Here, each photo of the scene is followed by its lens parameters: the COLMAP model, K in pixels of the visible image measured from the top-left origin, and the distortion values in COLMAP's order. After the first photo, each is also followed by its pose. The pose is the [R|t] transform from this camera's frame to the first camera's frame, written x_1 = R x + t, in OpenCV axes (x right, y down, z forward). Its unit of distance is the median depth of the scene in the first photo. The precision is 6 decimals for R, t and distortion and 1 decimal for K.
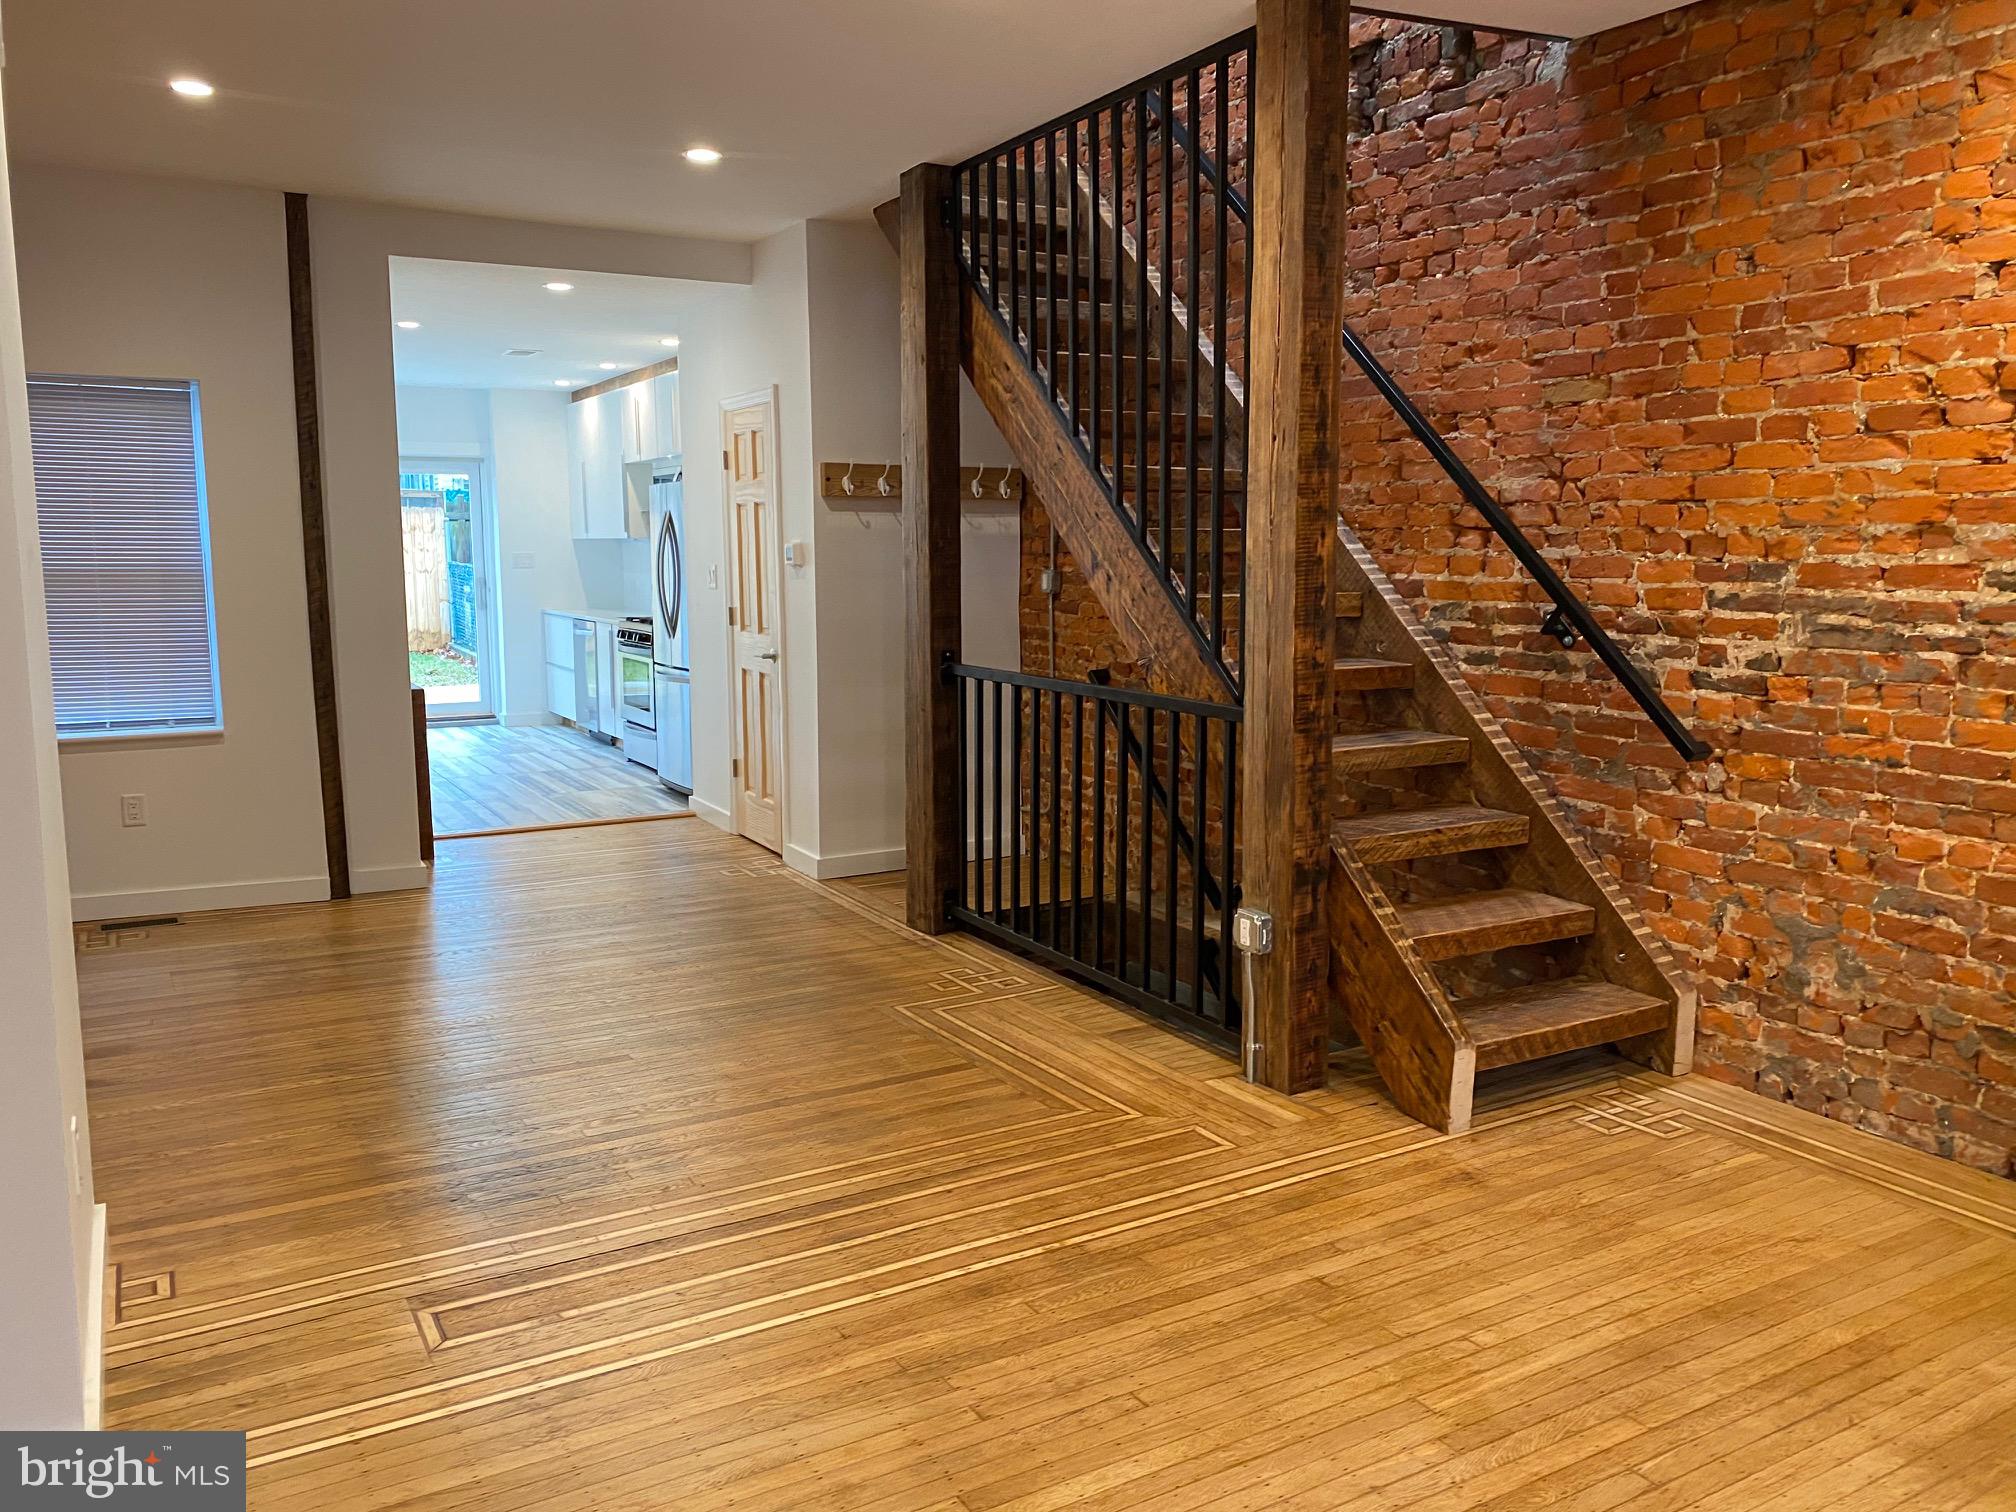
lens RADIAL K [[1522.4, 0, 1010.4], [0, 1522.4, 748.1], [0, 0, 1]] dist [0.062166, -0.094751]
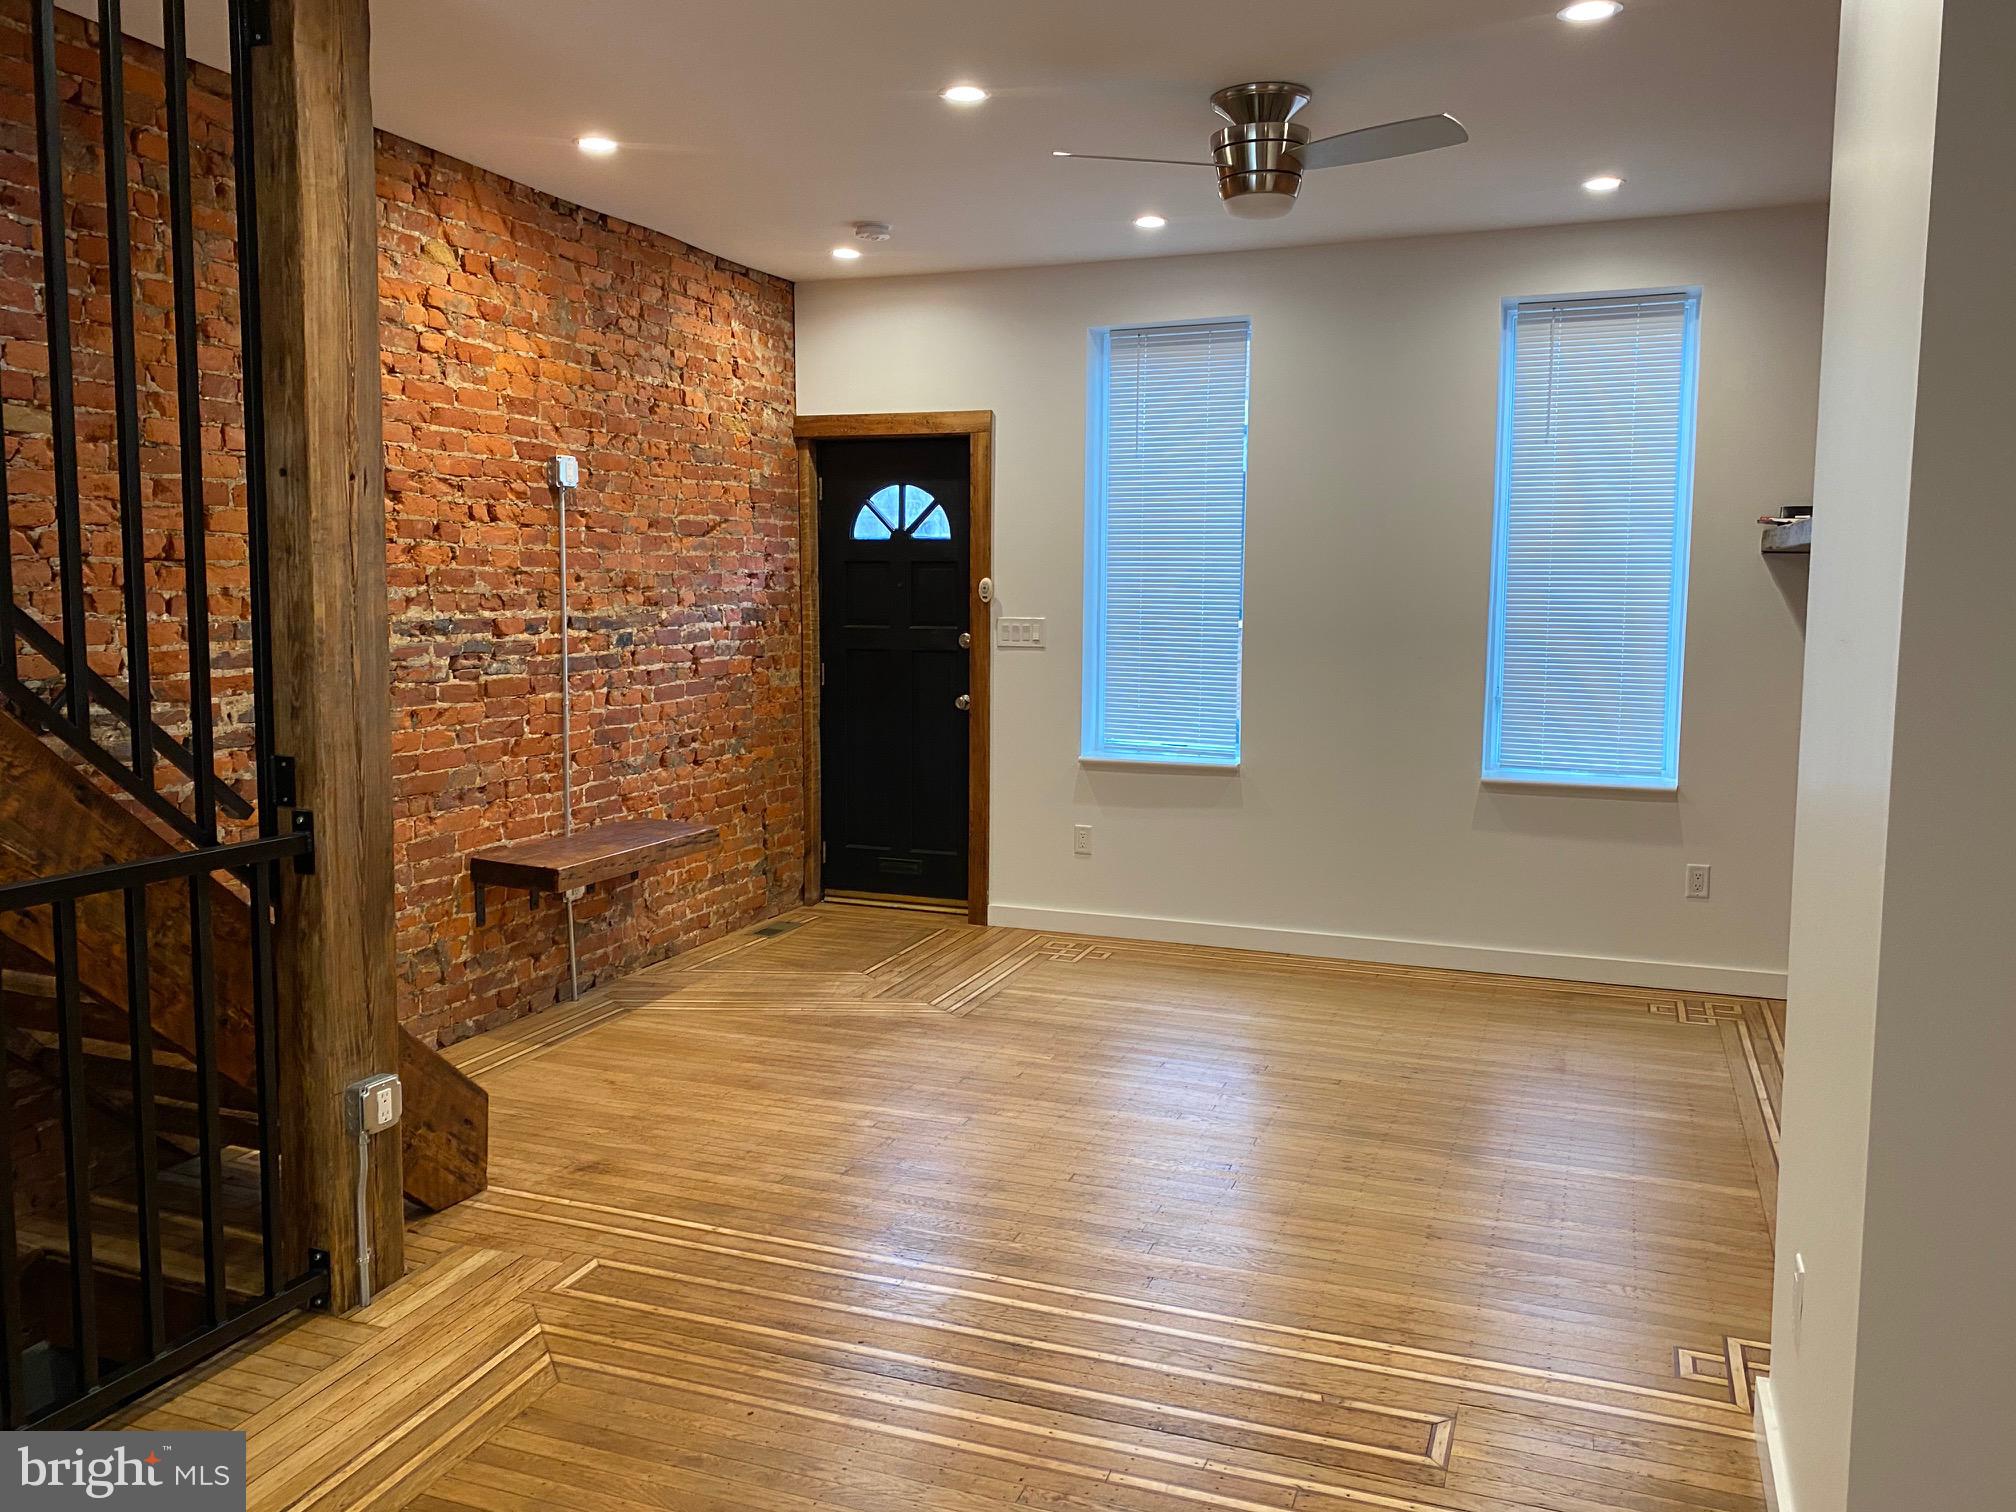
lens RADIAL K [[1524.5, 0, 1010.1], [0, 1524.5, 737.0], [0, 0, 1]] dist [0.101566, -0.219936]
pose [[-0.626669, -0.080663, 0.775100, -0.587433], [0.098847, 0.978367, 0.181735, -0.160429], [-0.772991, 0.190504, -0.605139, 1.091880]]
